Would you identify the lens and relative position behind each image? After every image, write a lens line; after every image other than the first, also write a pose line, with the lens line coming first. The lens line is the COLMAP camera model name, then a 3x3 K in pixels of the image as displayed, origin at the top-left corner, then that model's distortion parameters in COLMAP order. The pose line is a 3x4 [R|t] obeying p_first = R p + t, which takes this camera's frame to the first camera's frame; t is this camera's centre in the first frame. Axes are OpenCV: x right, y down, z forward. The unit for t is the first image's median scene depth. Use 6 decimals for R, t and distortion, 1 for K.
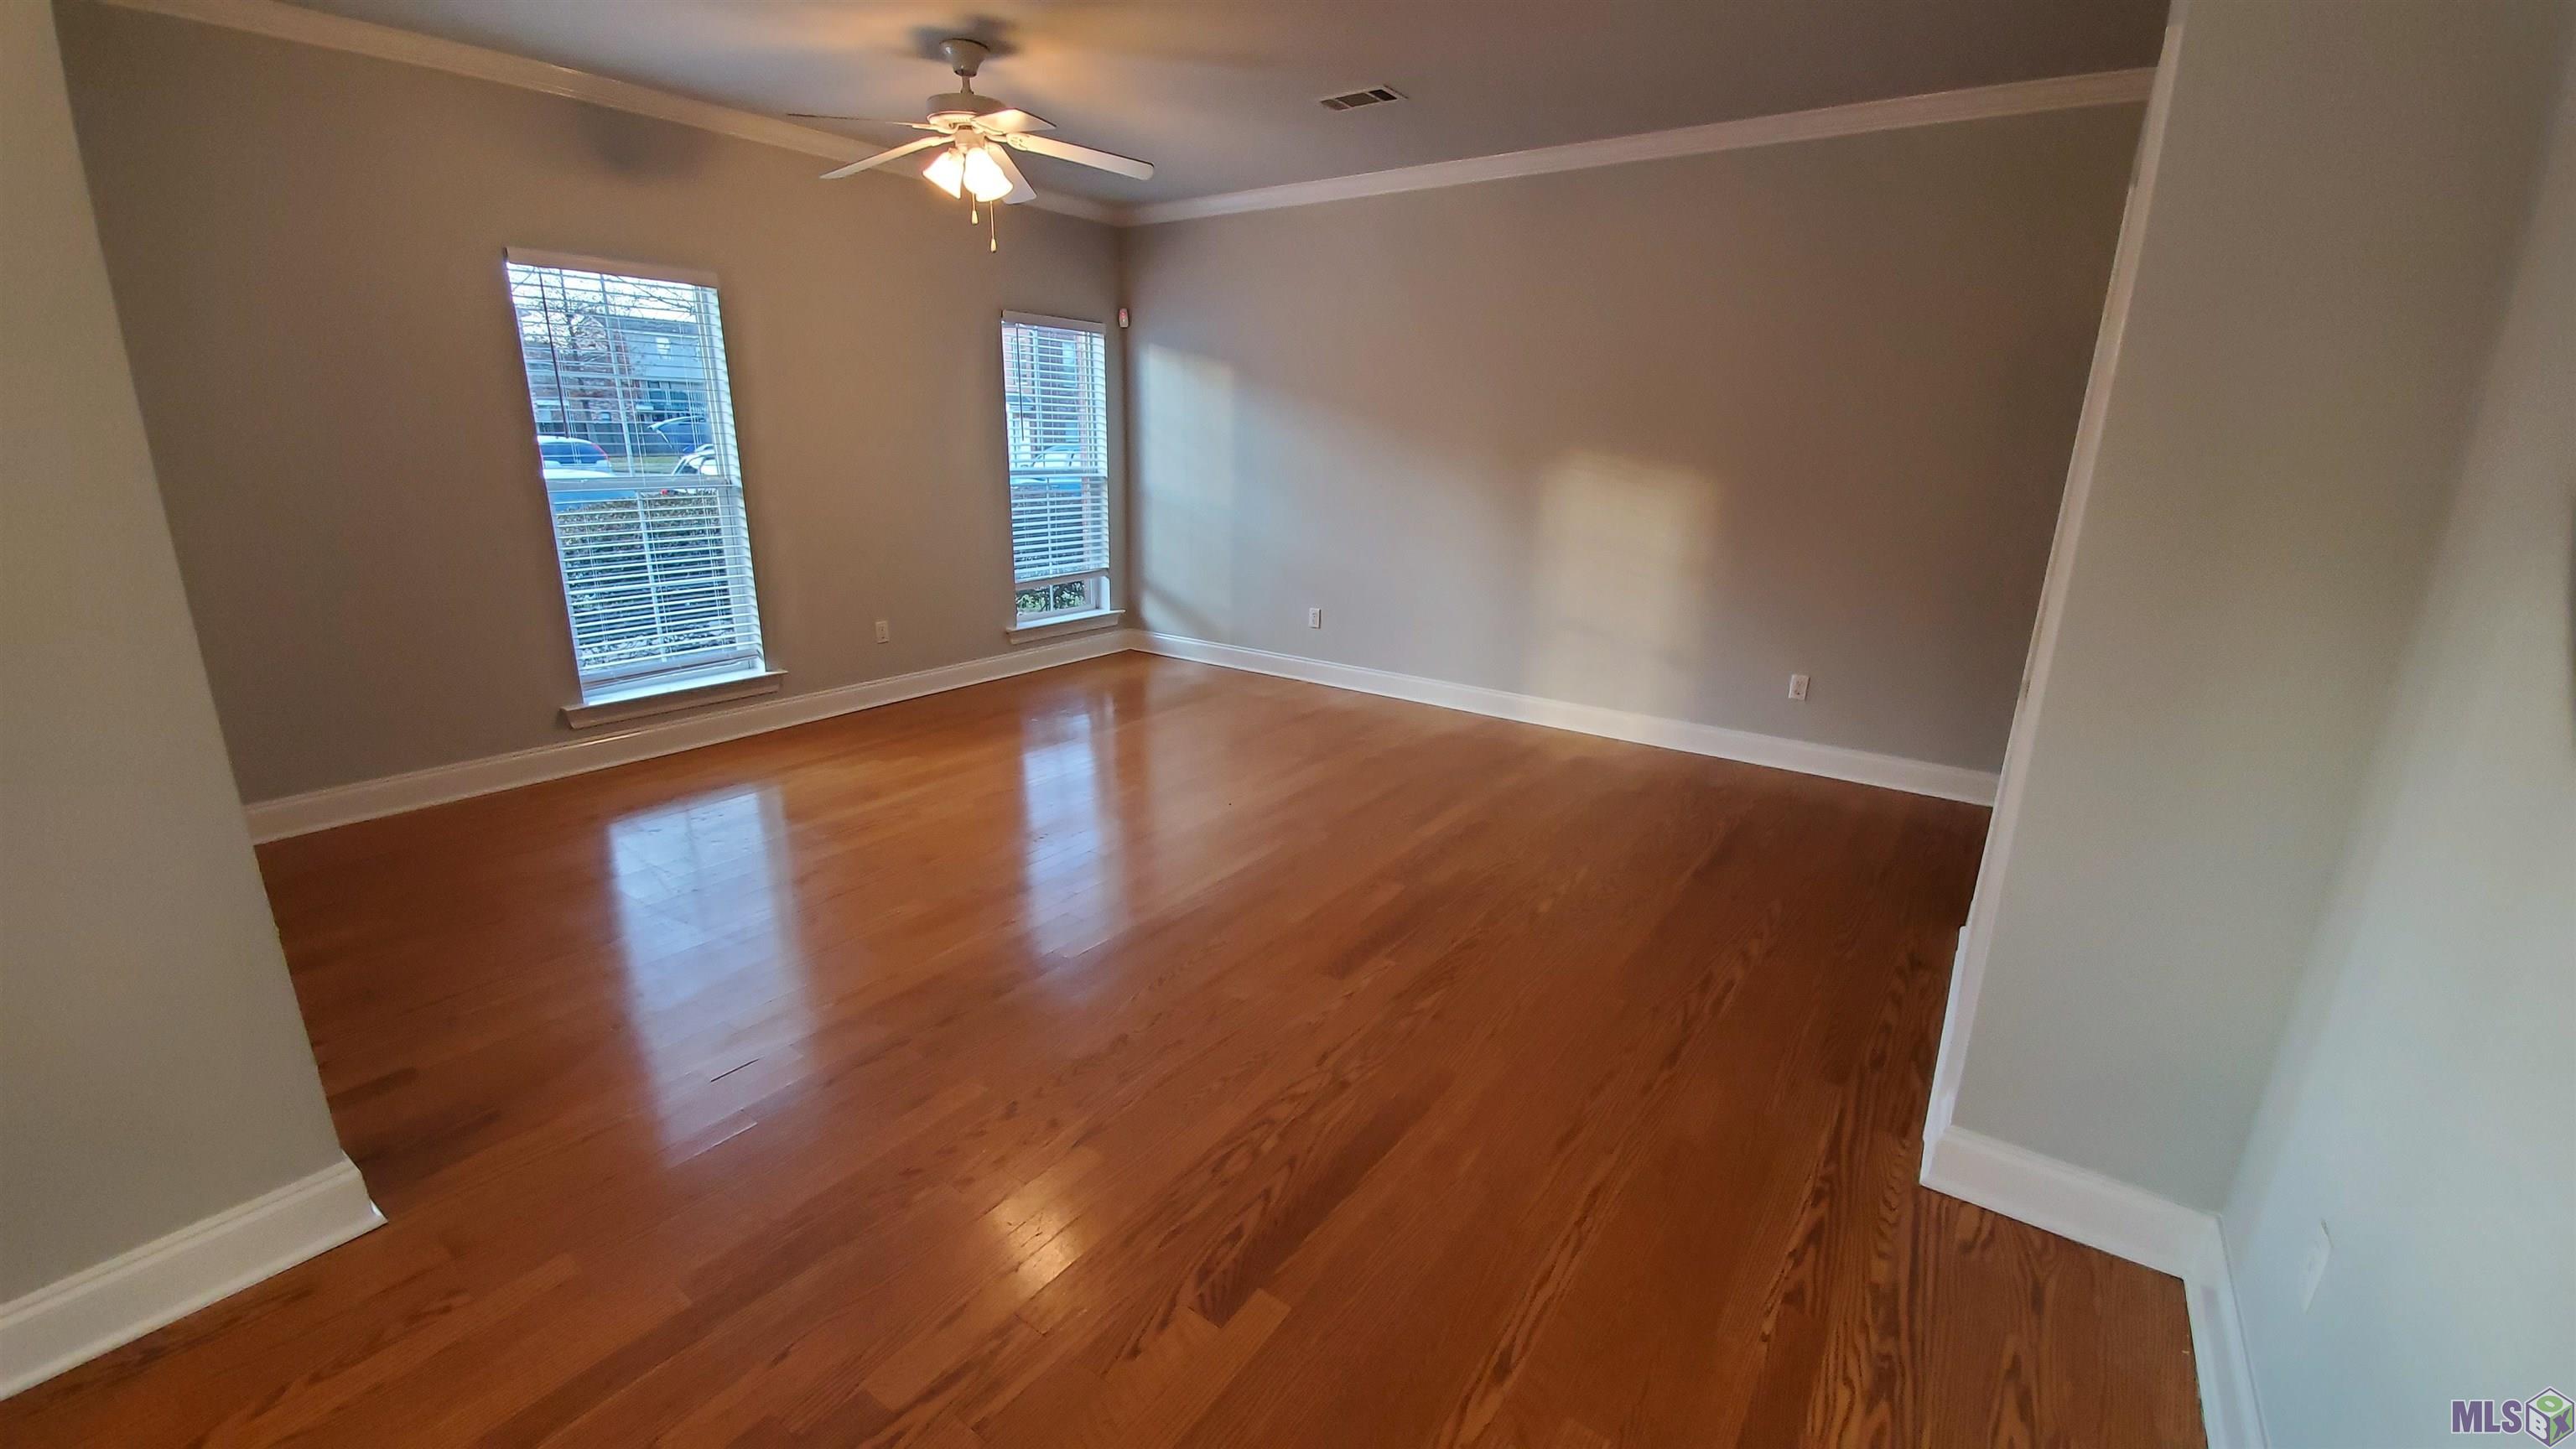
lens RADIAL K [[1022.6, 0, 1274.7], [0, 1022.6, 726.2], [0, 0, 1]] dist [-0.015304, -0.000741]
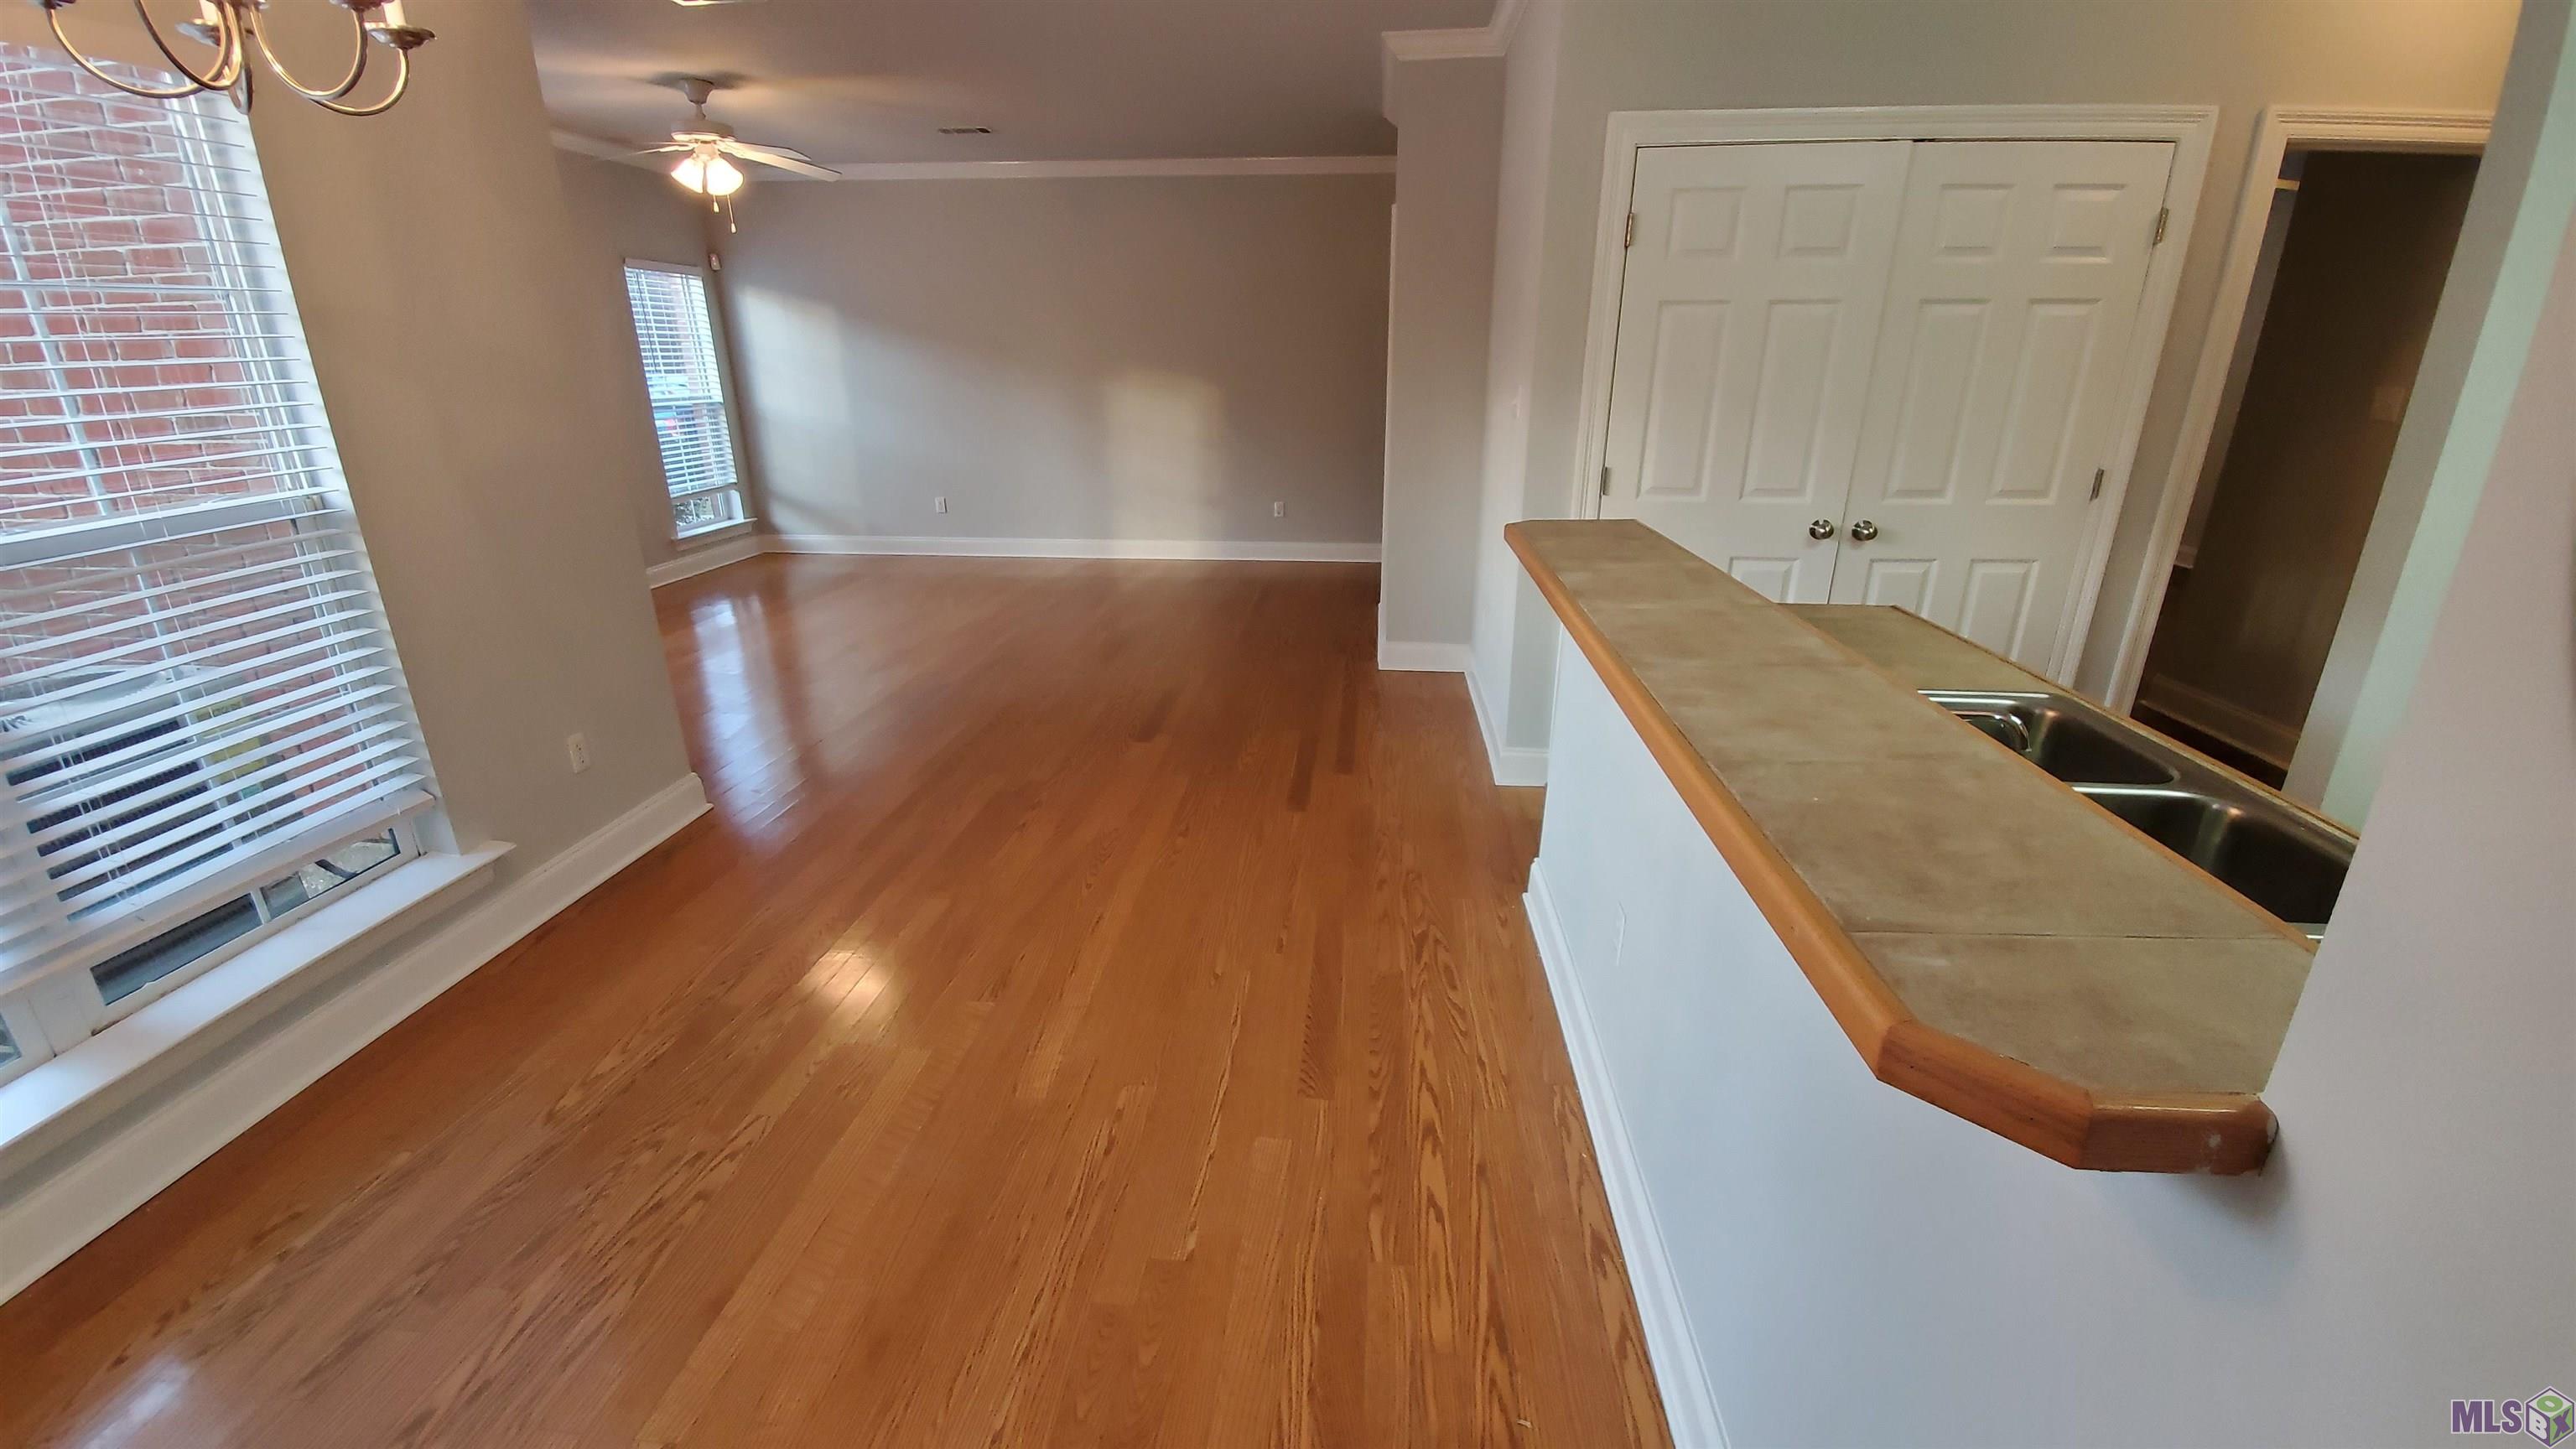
lens RADIAL K [[1022.6, 0, 1294.9], [0, 1022.6, 719.4], [0, 0, 1]] dist [-0.015304, -0.000741]
pose [[0.853848, -0.189197, 0.484921, -0.251984], [0.155522, 0.981777, 0.109209, 0.088959], [-0.496746, -0.017832, 0.867713, -0.348515]]
